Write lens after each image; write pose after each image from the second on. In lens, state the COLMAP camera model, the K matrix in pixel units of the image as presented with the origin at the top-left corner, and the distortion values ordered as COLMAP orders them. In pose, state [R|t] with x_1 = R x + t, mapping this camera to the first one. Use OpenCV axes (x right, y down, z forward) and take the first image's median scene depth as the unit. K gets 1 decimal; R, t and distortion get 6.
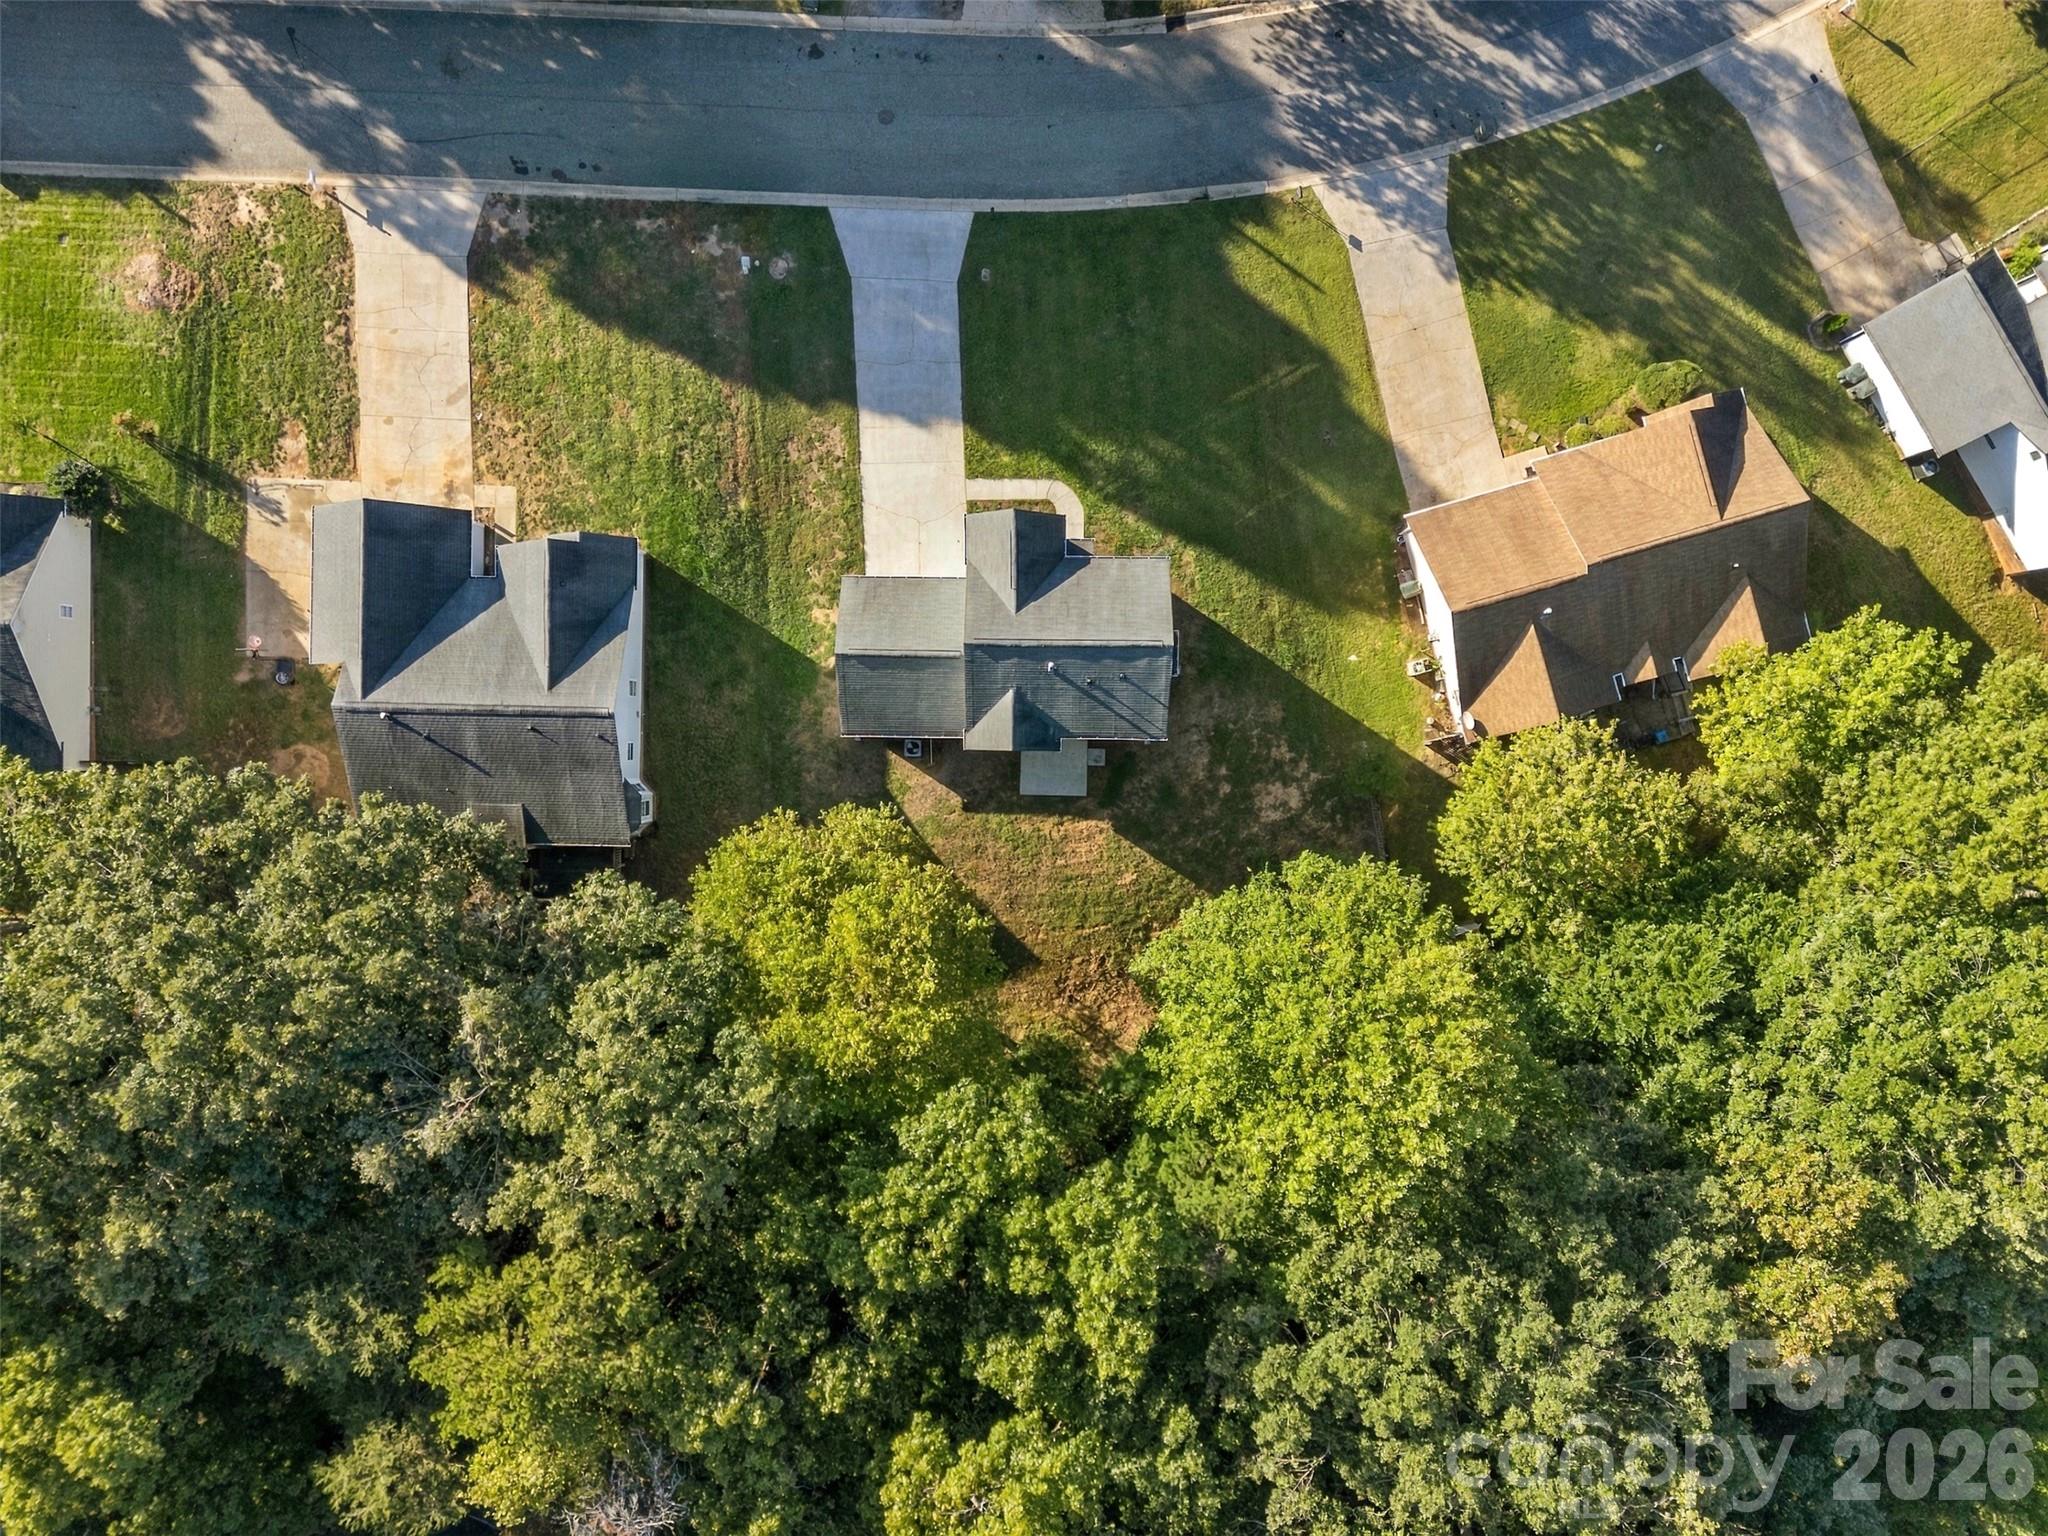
lens RADIAL K [[1499.1, 0, 1025.8], [0, 1499.1, 760.5], [0, 0, 1]] dist [0.100491, -0.102367]
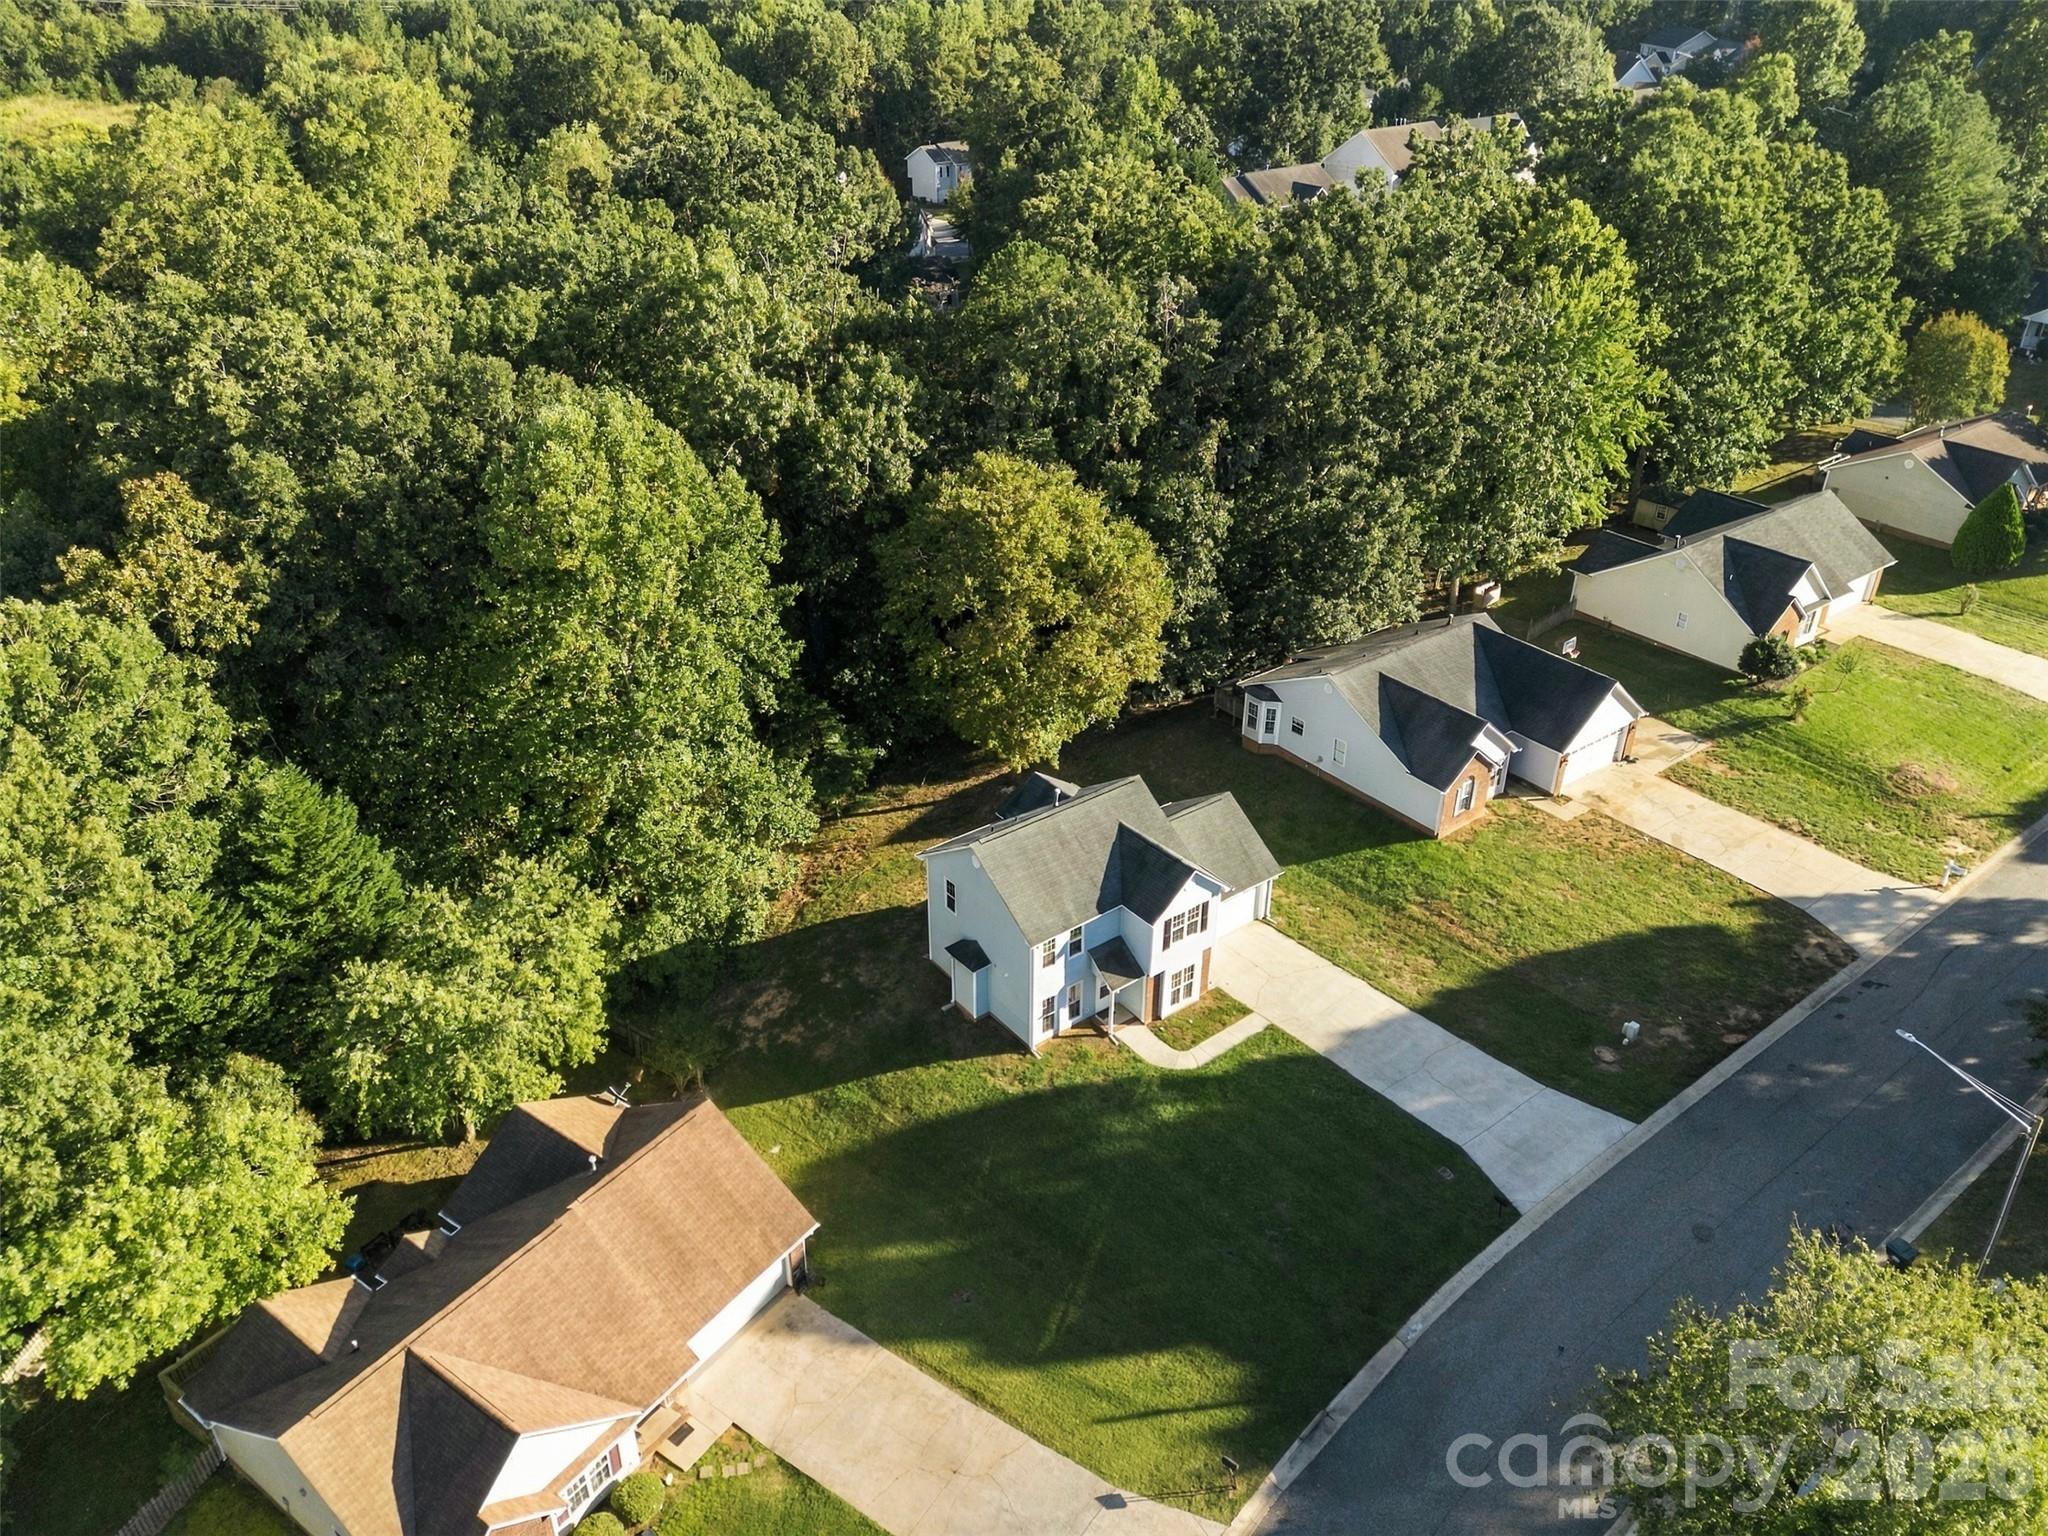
lens RADIAL K [[1499.1, 0, 1025.8], [0, 1499.1, 760.5], [0, 0, 1]] dist [0.100491, -0.102367]
pose [[-0.784571, 0.320815, -0.530591, 0.499250], [-0.619947, -0.420670, 0.662347, -0.629880], [-0.010713, 0.848596, 0.528933, 0.424744]]
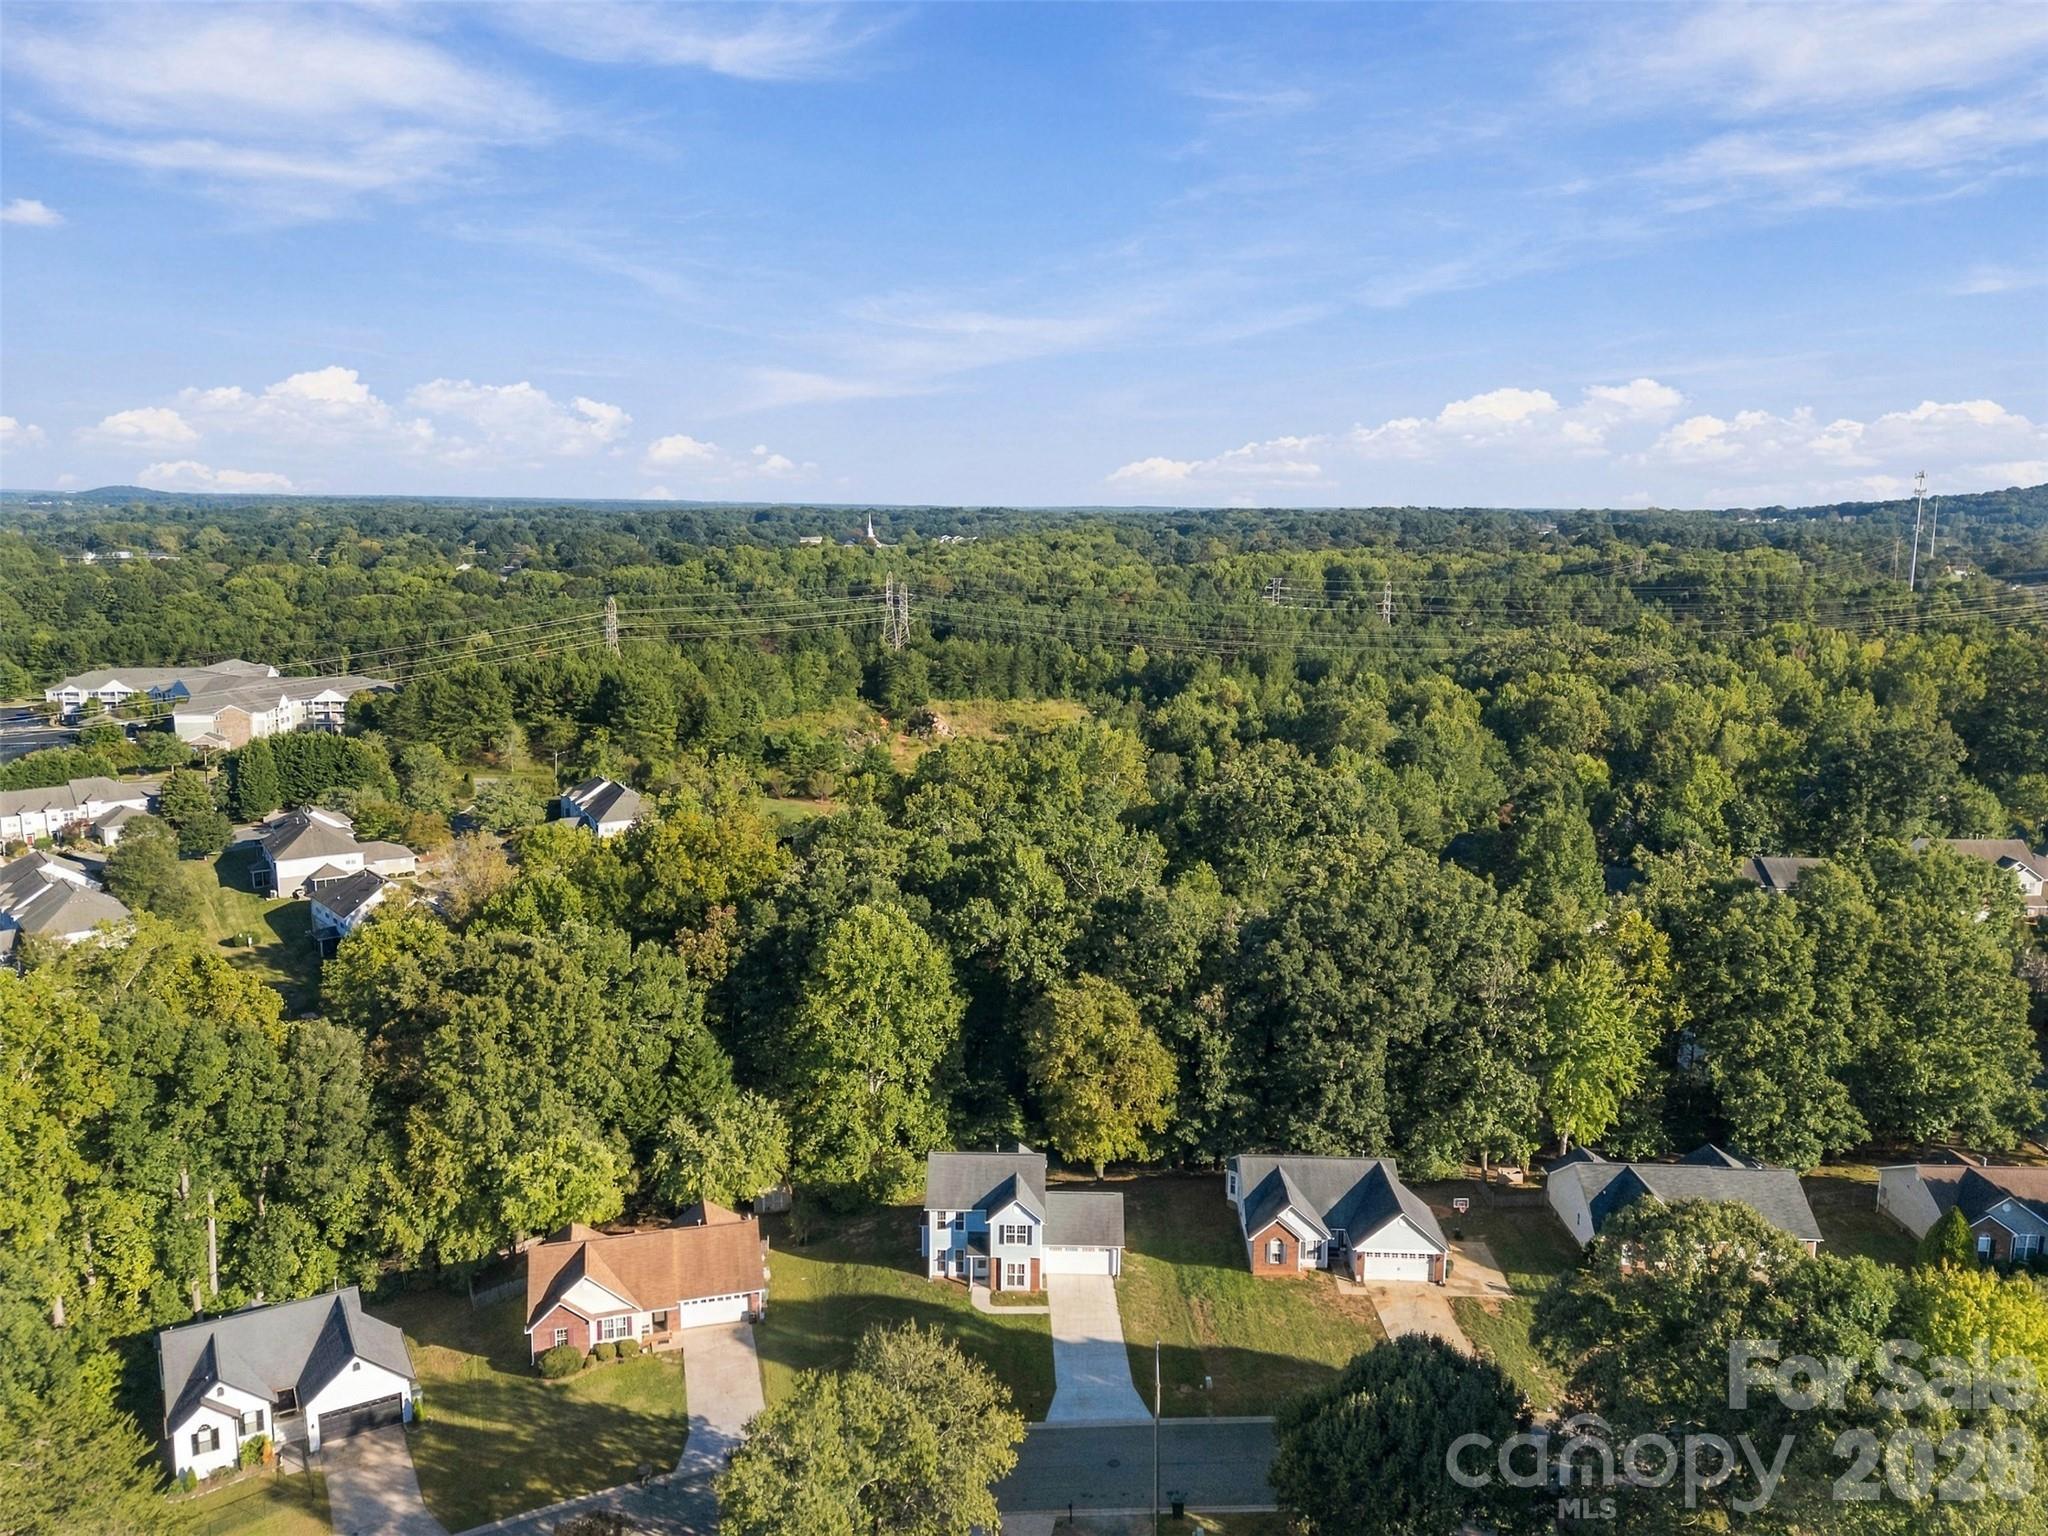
lens RADIAL K [[1499.1, 0, 1025.8], [0, 1499.1, 760.5], [0, 0, 1]] dist [0.100491, -0.102367]
pose [[-0.999966, 0.002836, 0.007803, -0.032303], [0.007094, -0.196399, 0.980498, -1.606196], [0.004313, 0.980520, 0.196372, 0.168877]]
